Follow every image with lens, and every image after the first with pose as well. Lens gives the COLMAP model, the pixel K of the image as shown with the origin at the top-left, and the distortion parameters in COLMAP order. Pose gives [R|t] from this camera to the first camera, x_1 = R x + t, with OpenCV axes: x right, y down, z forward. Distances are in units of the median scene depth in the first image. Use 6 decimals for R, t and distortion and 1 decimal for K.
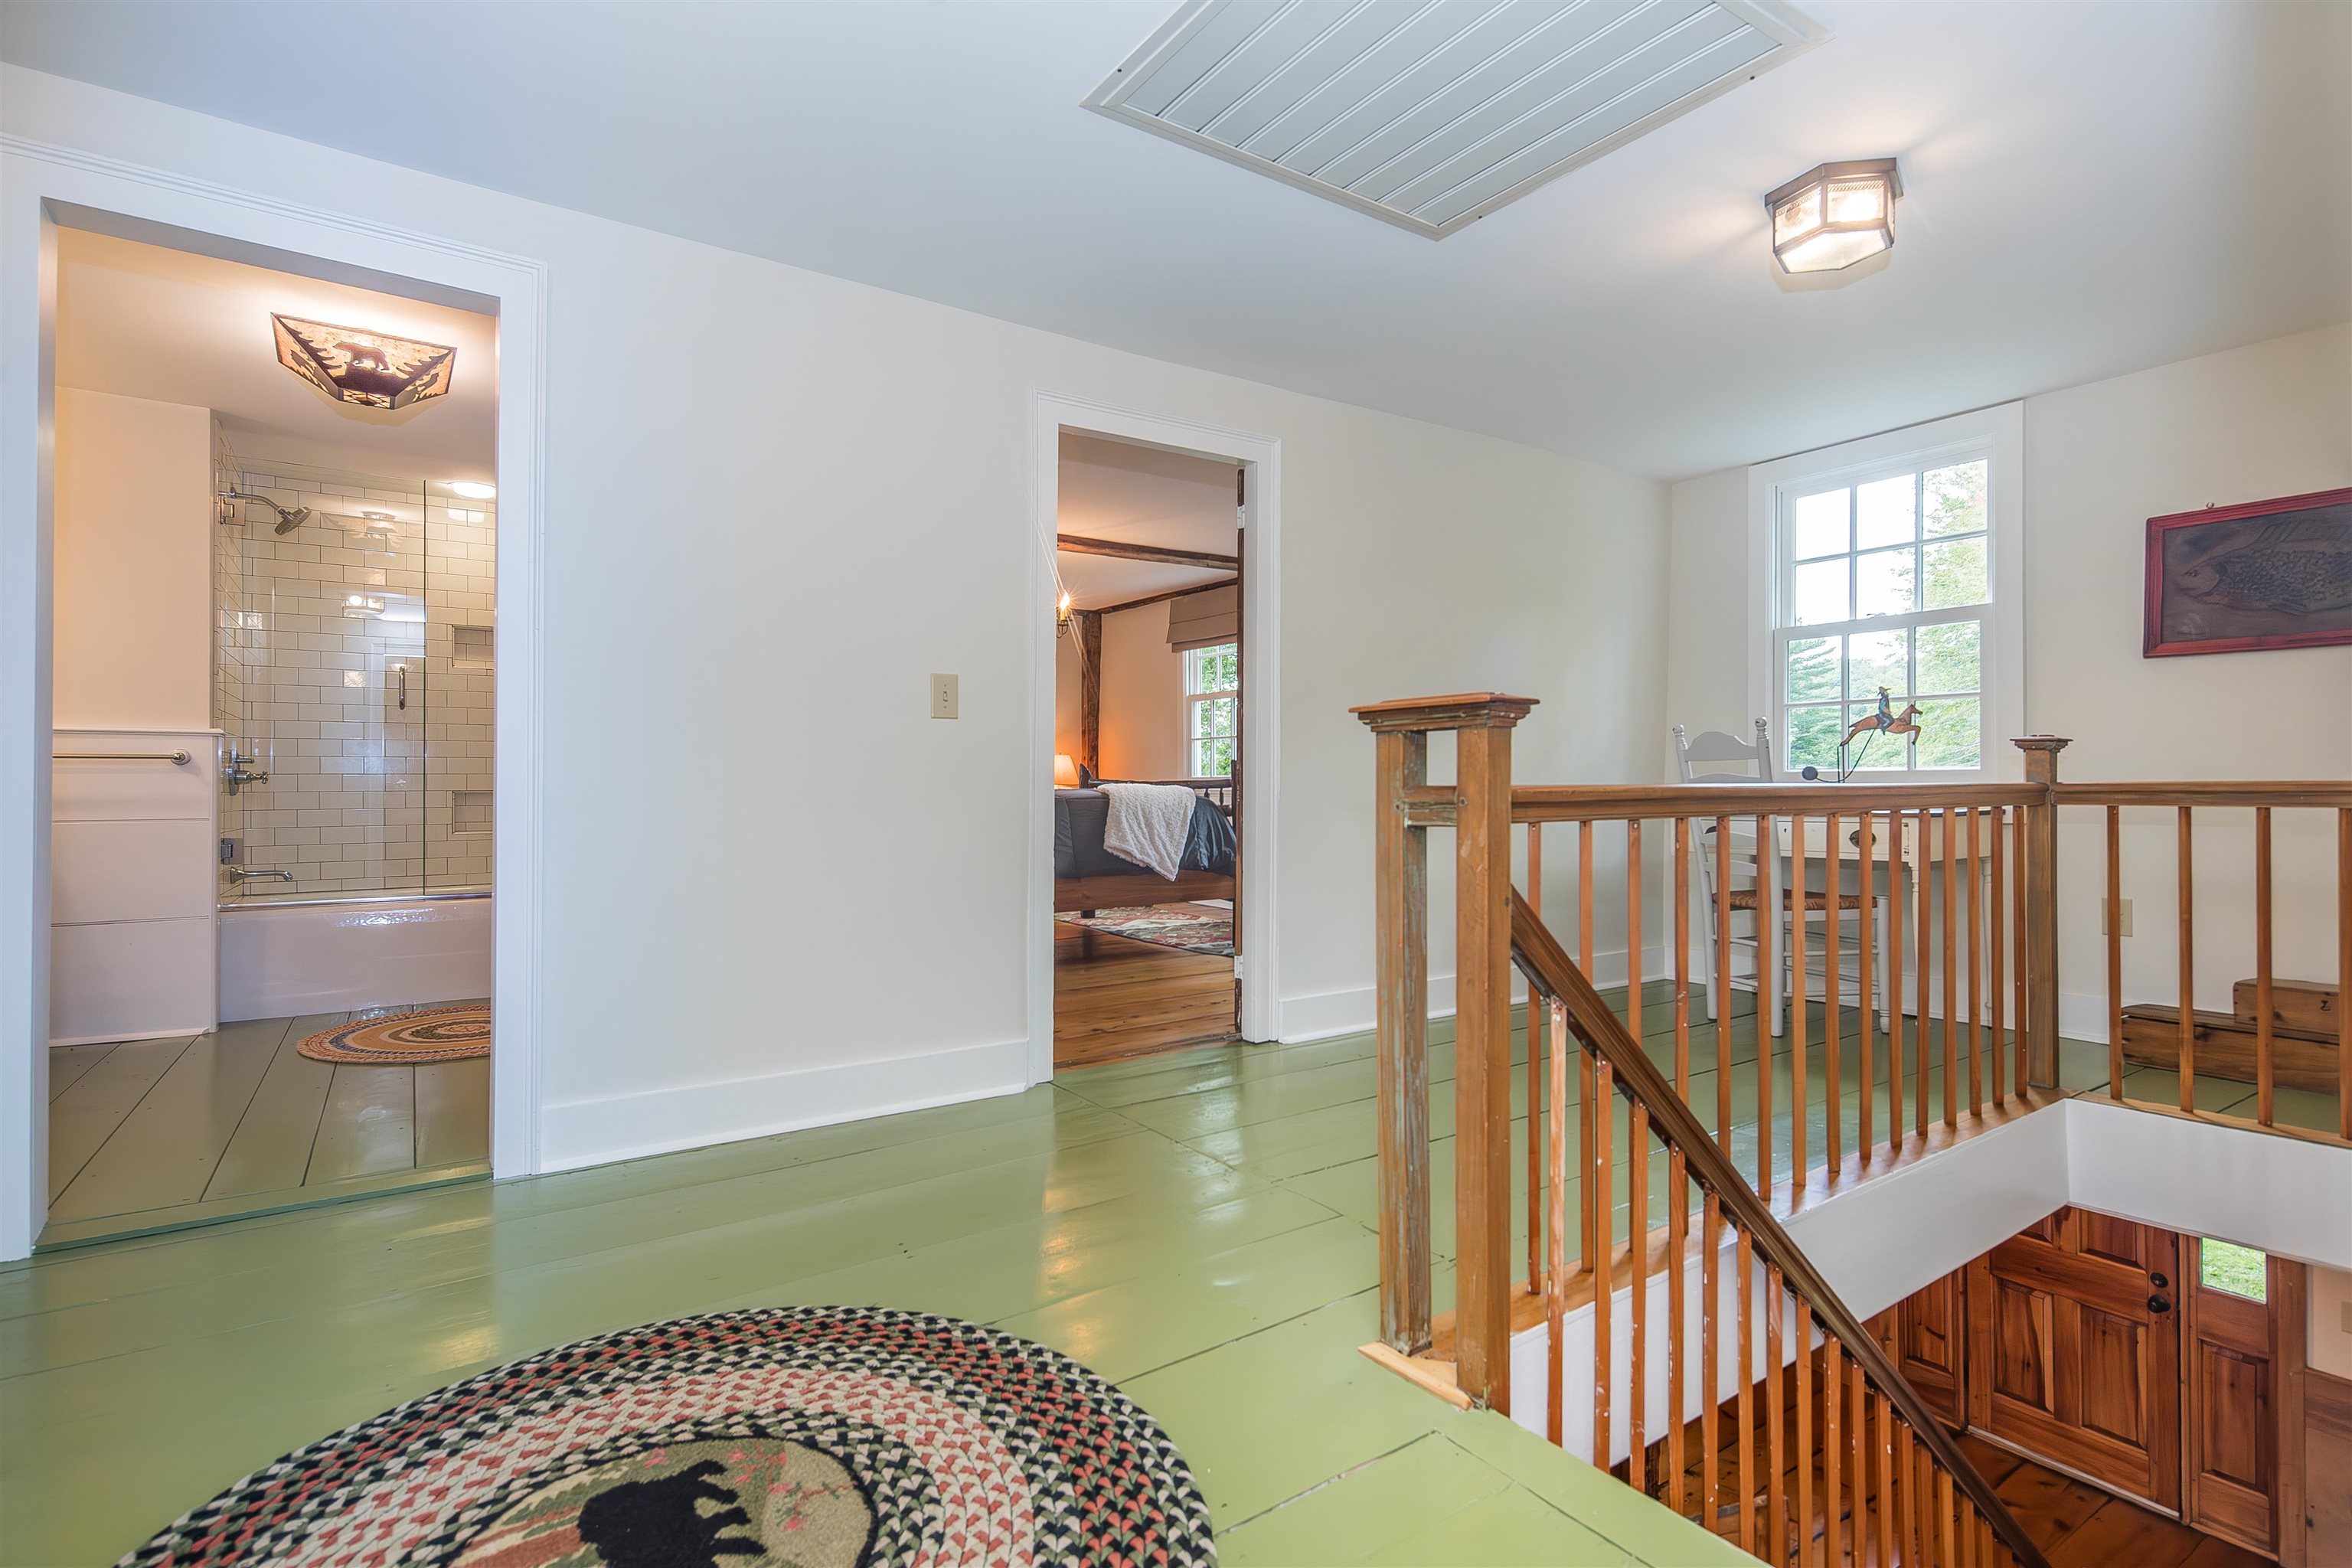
lens RADIAL K [[1130.7, 0, 1177.0], [0, 1130.7, 779.8], [0, 0, 1]] dist [0.014391, 0.000194]
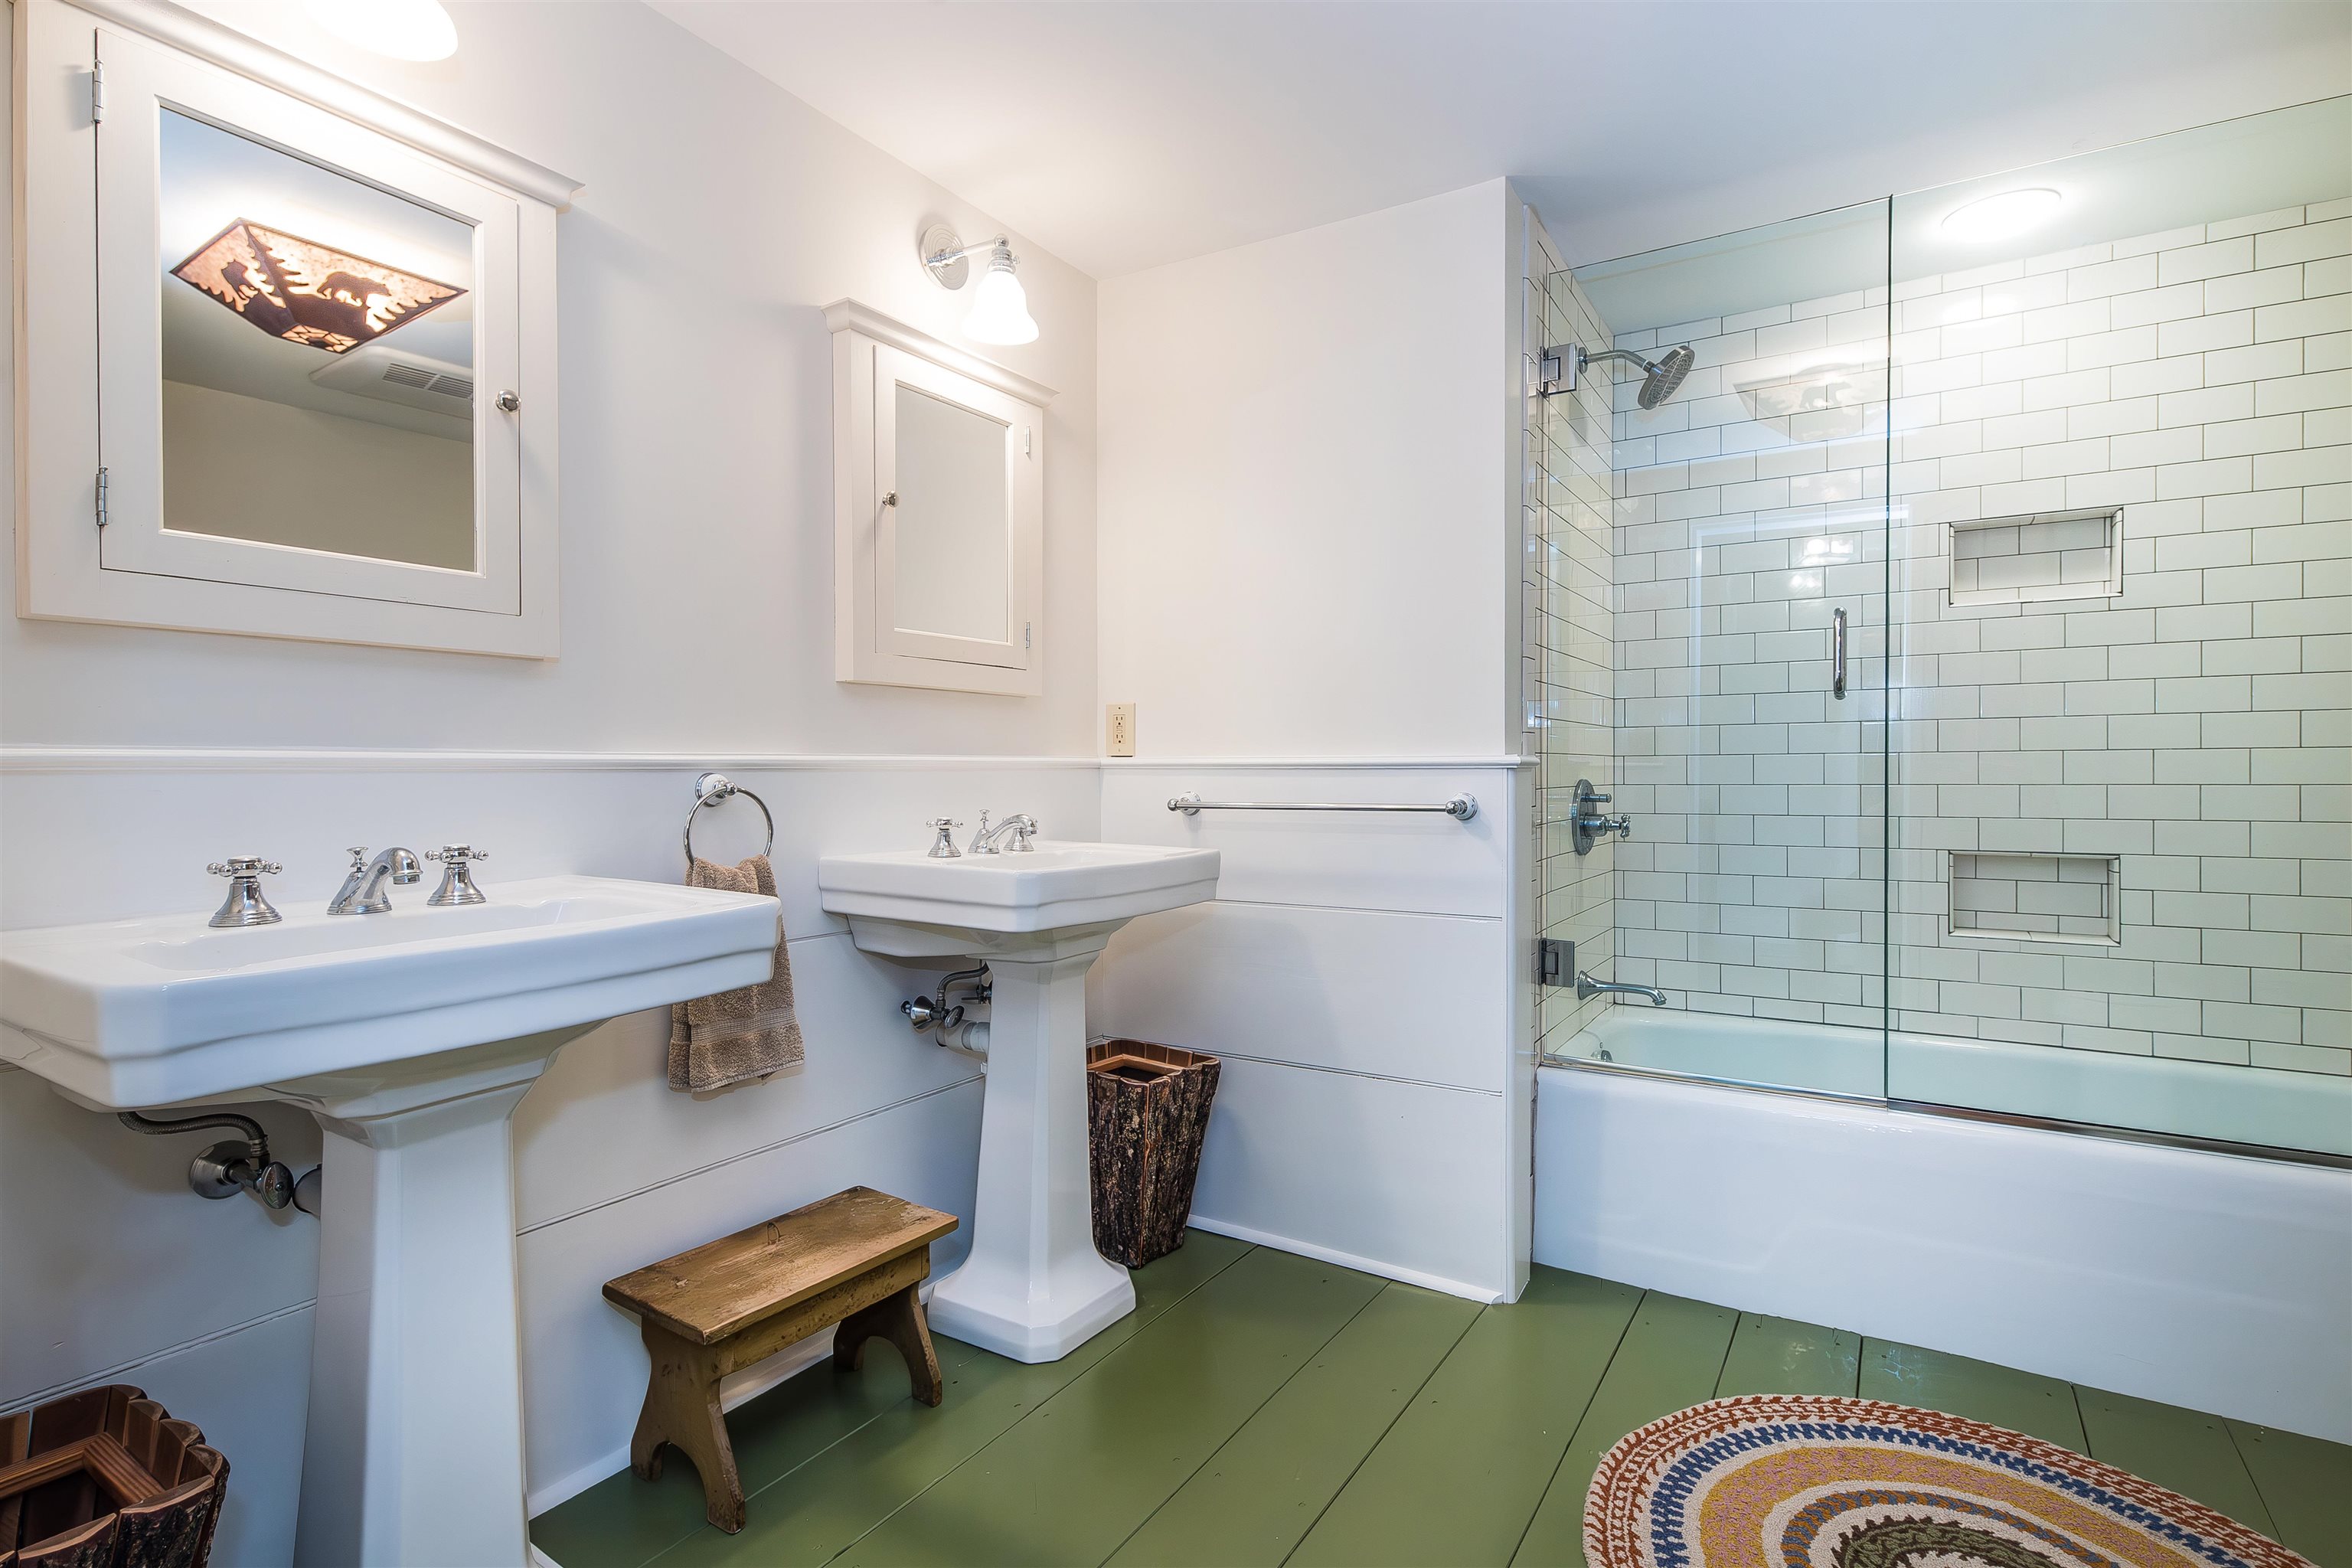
lens RADIAL K [[1130.7, 0, 1175.6], [0, 1130.7, 774.8], [0, 0, 1]] dist [0.014391, 0.000194]
pose [[0.389971, 0.005834, -0.920809, -0.372773], [0.009403, 0.999903, 0.010317, -0.039369], [0.920779, -0.012682, 0.389879, 0.593591]]
